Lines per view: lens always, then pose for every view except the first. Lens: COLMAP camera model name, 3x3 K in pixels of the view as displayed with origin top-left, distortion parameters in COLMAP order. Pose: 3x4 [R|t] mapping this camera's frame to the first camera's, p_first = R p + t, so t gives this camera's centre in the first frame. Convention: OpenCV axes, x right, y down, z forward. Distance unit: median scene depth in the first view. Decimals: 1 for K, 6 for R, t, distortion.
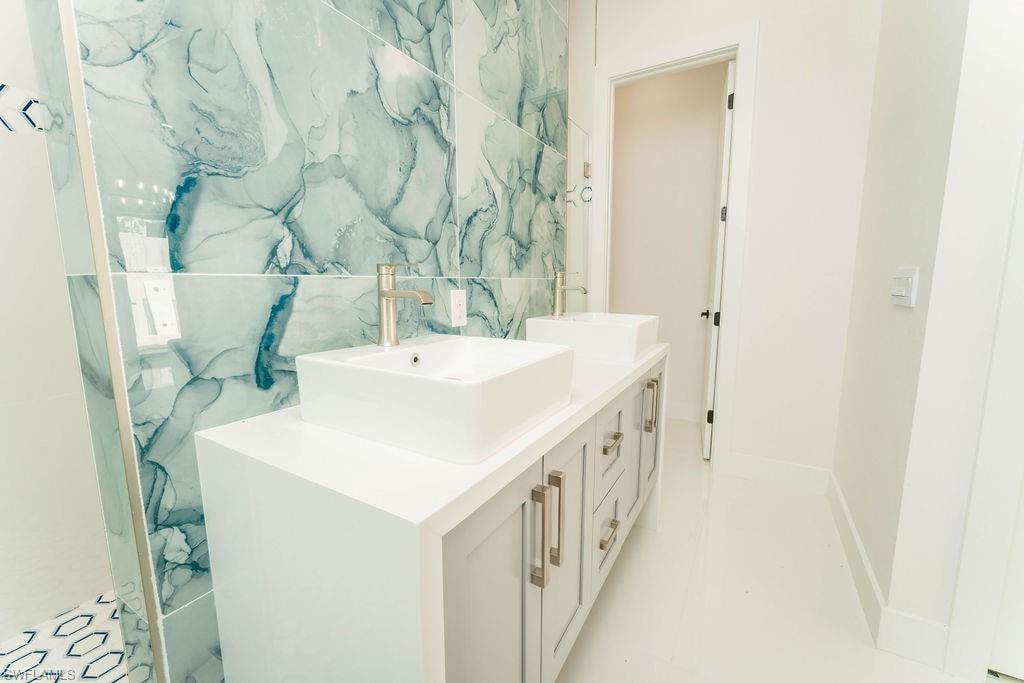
lens RADIAL K [[409.8, 0, 512.5], [0, 409.8, 340.9], [0, 0, 1]] dist [-0.001375, -0.000168]
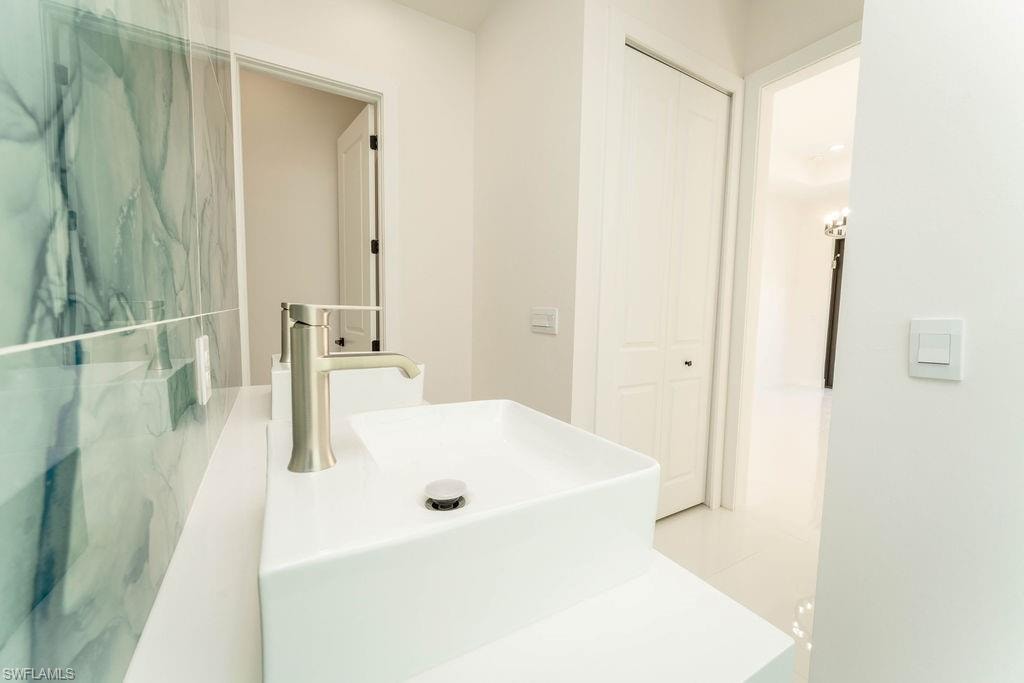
lens RADIAL K [[409.8, 0, 513.6], [0, 409.8, 340.4], [0, 0, 1]] dist [-0.001375, -0.000168]
pose [[0.489047, -0.056460, 0.870428, -0.441265], [0.101287, 0.994828, 0.007622, -0.087218], [-0.866357, 0.084436, 0.492237, 0.383572]]
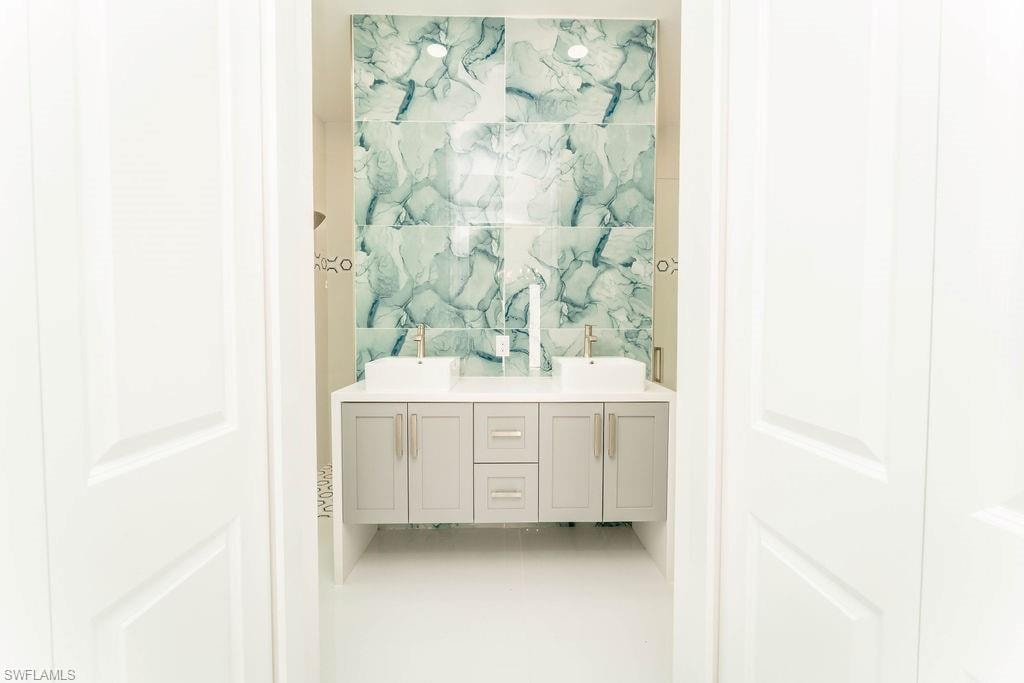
lens RADIAL K [[409.8, 0, 512.3], [0, 409.8, 344.4], [0, 0, 1]] dist [-0.001375, -0.000168]
pose [[0.521491, 0.031290, -0.852683, 1.496318], [-0.124201, 0.991467, -0.039578, -0.024510], [0.844169, 0.126543, 0.520928, 0.133671]]
